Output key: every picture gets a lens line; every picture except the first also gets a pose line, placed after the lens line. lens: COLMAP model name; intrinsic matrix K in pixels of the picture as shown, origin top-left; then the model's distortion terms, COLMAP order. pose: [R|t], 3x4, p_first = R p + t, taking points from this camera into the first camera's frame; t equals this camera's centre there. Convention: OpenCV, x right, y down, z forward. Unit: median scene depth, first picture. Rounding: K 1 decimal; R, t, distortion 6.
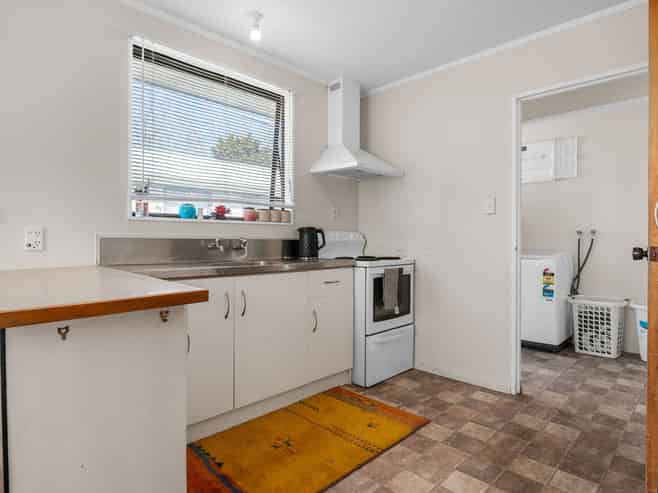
lens RADIAL K [[369.5, 0, 329.7], [0, 369.5, 244.4], [0, 0, 1]] dist [0.000875, -0.000100]
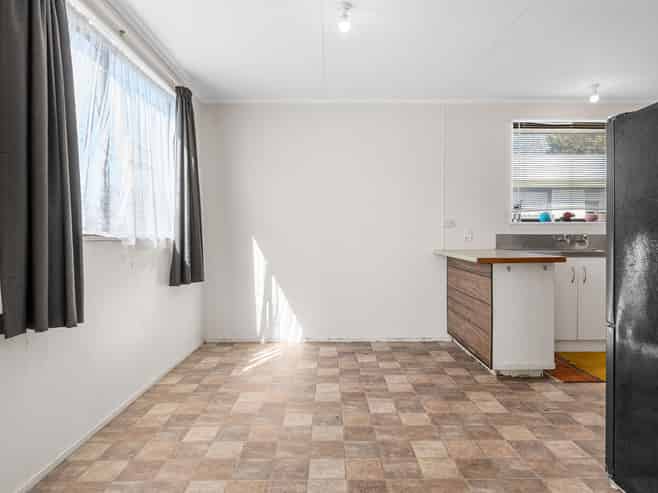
lens RADIAL K [[417.8, 0, 329.2], [0, 417.8, 244.2], [0, 0, 1]] dist [-0.006618, -0.000755]
pose [[0.709270, 0.007686, -0.704895, 0.208913], [-0.005431, 0.999970, 0.005438, 0.020309], [0.704916, -0.000029, 0.709291, -0.870193]]
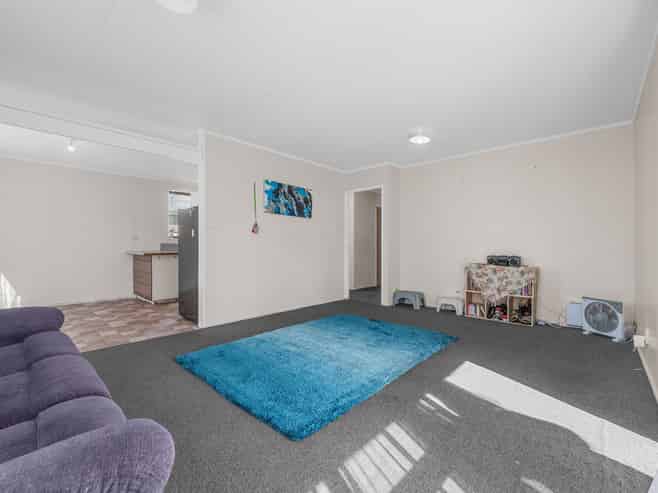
lens RADIAL K [[297.9, 0, 329.0], [0, 297.9, 246.2], [0, 0, 1]] dist [-0.003114, -0.000323]
pose [[0.999669, -0.004316, 0.025363, 1.033981], [0.004598, 0.999928, -0.011075, 0.050199], [-0.025313, 0.011188, 0.999617, -1.988590]]
